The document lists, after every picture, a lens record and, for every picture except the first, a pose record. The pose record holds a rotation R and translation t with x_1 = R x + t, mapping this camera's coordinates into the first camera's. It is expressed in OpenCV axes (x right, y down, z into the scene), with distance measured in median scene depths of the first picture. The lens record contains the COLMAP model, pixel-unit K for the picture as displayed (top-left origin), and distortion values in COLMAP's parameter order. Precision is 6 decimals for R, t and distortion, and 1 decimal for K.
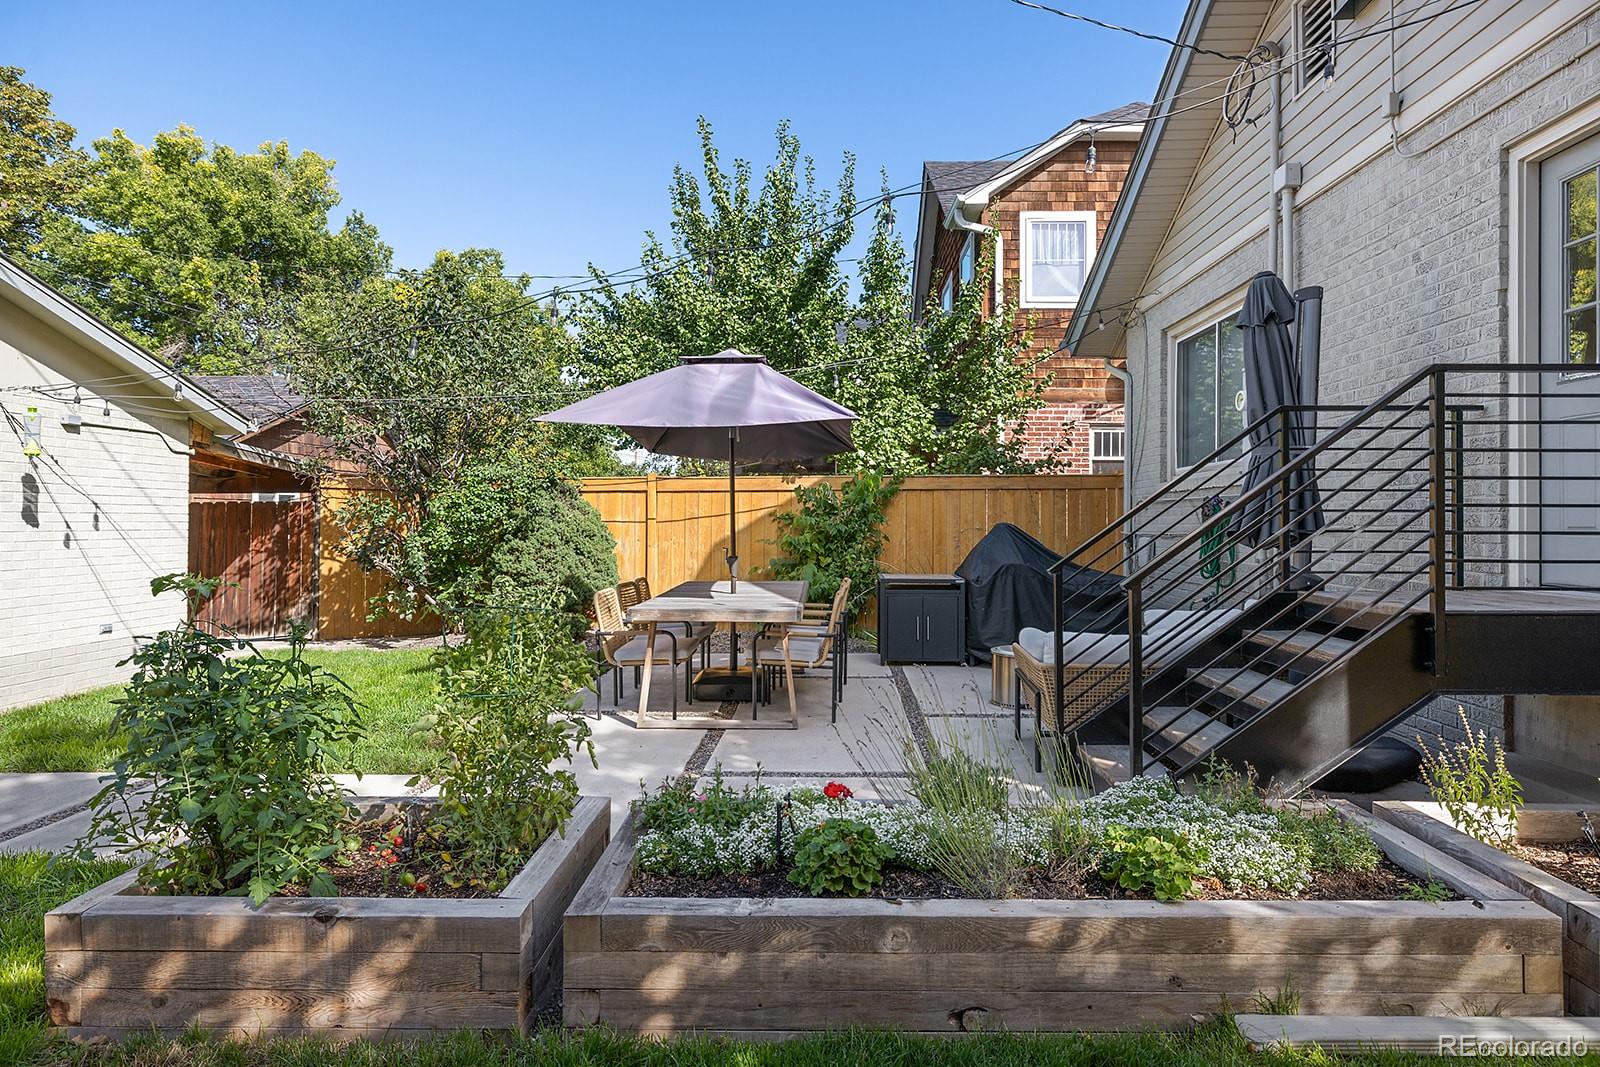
lens RADIAL K [[890.2, 0, 798.6], [0, 890.2, 526.5], [0, 0, 1]] dist [-0.004746, -0.000706]
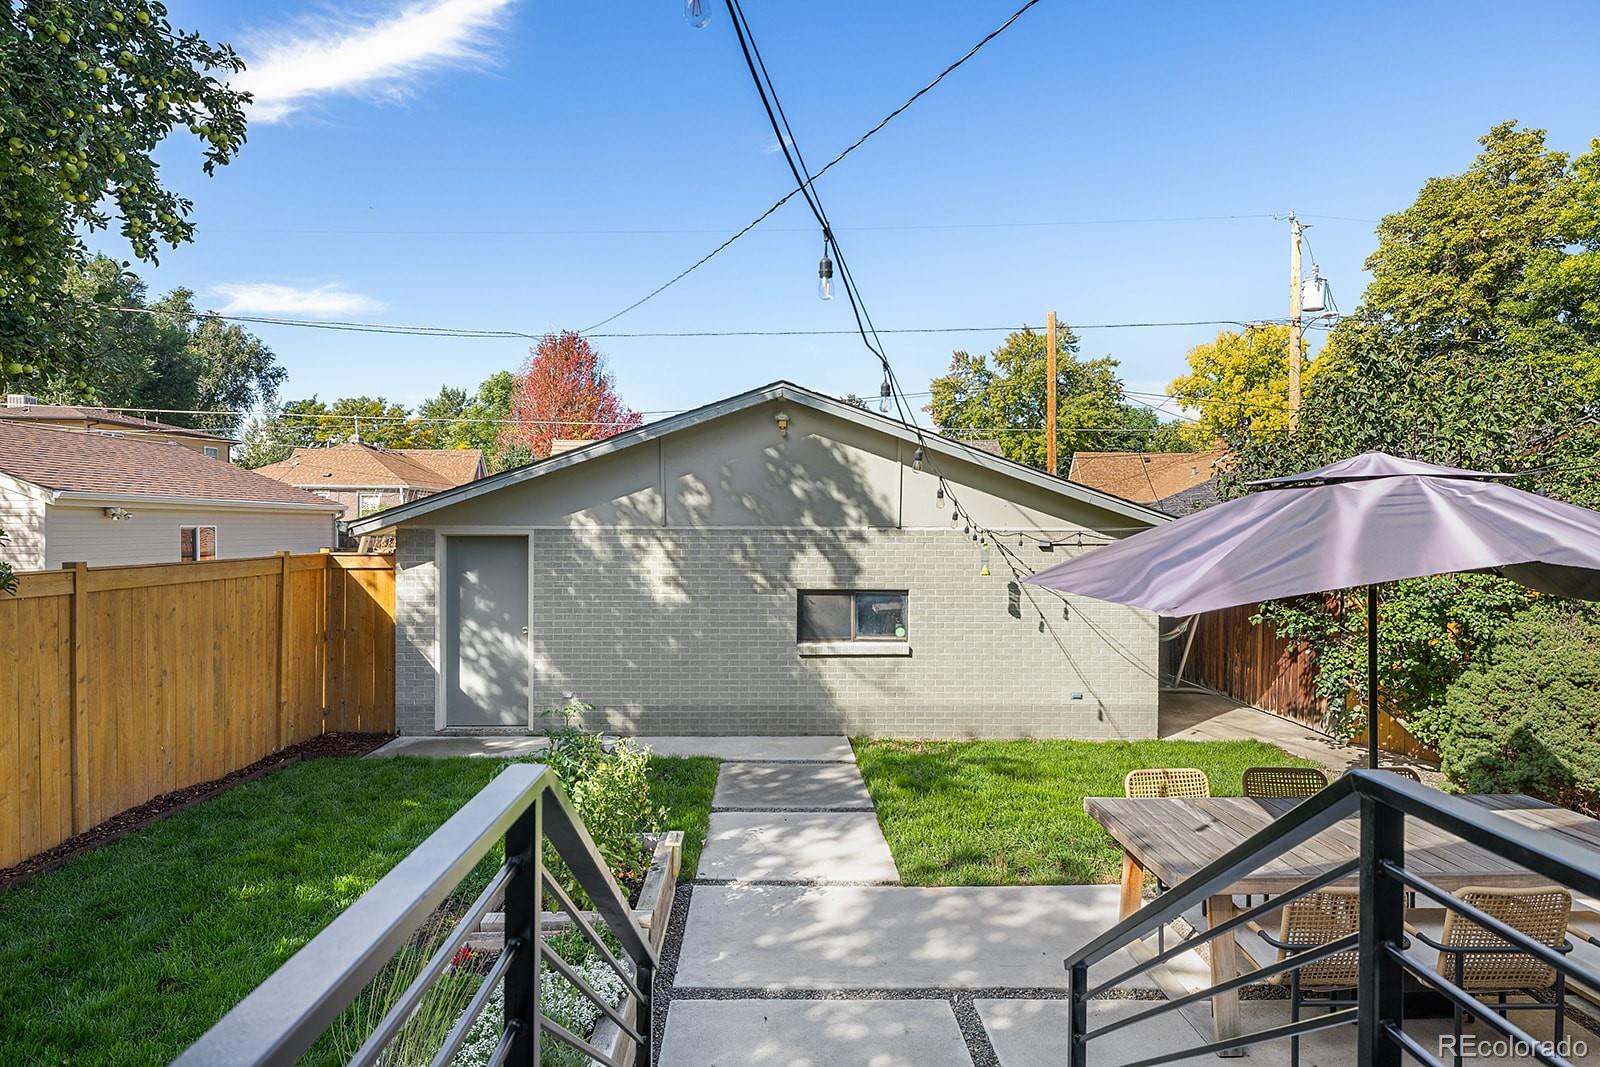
lens RADIAL K [[890.2, 0, 798.6], [0, 890.2, 526.5], [0, 0, 1]] dist [-0.004746, -0.000706]
pose [[0.047531, -0.000356, -0.998870, 0.369434], [-0.010020, 0.999949, -0.000833, -0.090296], [0.998820, 0.010048, 0.047525, 0.353892]]
